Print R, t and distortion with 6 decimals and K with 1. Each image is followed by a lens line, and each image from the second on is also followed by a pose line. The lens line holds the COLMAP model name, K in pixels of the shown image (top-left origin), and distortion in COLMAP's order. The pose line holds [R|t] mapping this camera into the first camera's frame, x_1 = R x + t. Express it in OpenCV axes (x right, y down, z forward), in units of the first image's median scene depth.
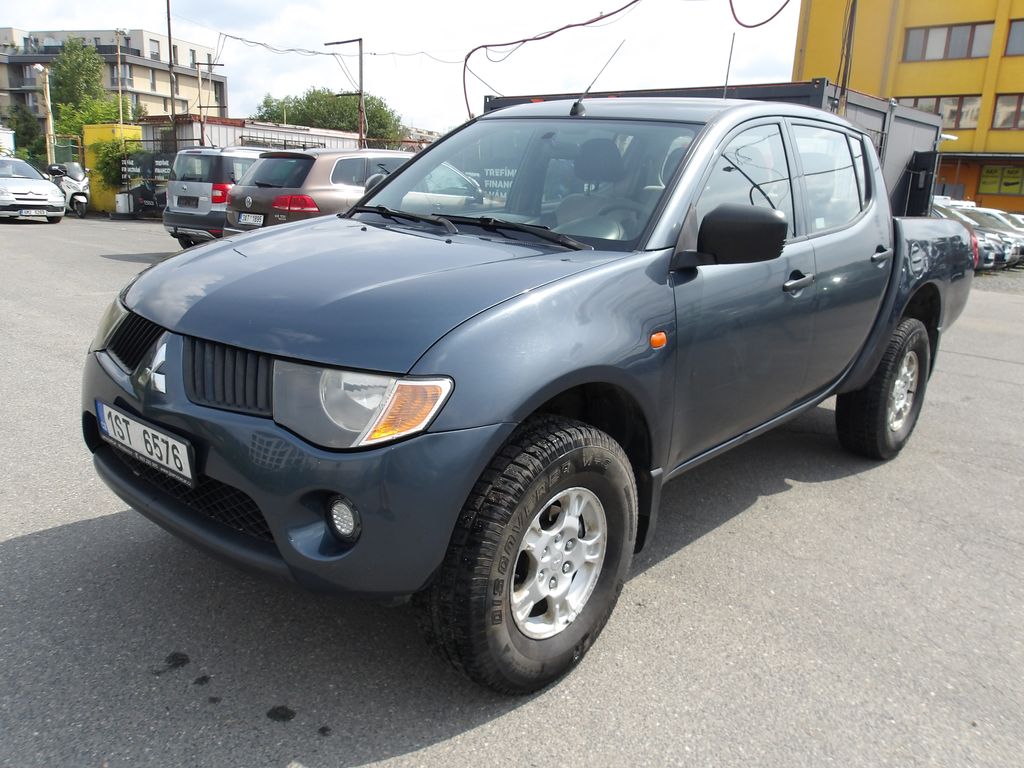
lens RADIAL K [[864.6, 0, 512.0], [0, 864.6, 384.0], [0, 0, 1]] dist [0.010607, -0.001118]
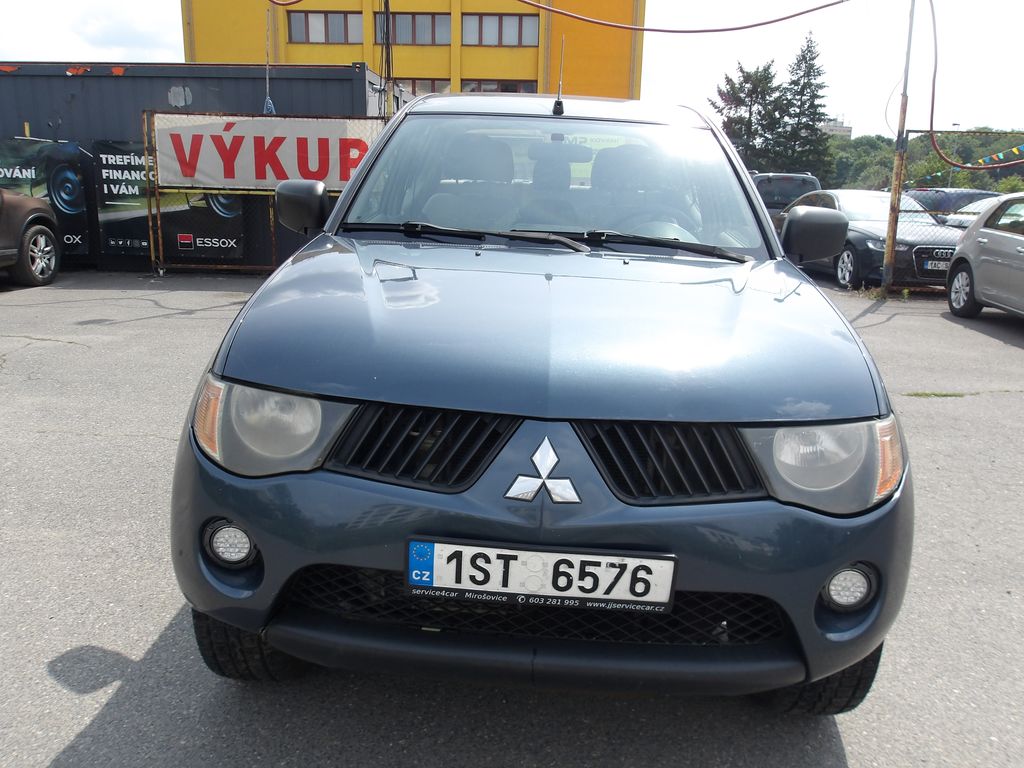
lens RADIAL K [[864.6, 0, 512.0], [0, 864.6, 384.0], [0, 0, 1]] dist [0.010607, -0.001118]
pose [[0.773761, -0.164336, 0.611790, -0.265260], [0.146980, 0.985983, 0.078957, -0.047054], [-0.616190, 0.028828, 0.787069, 0.136433]]
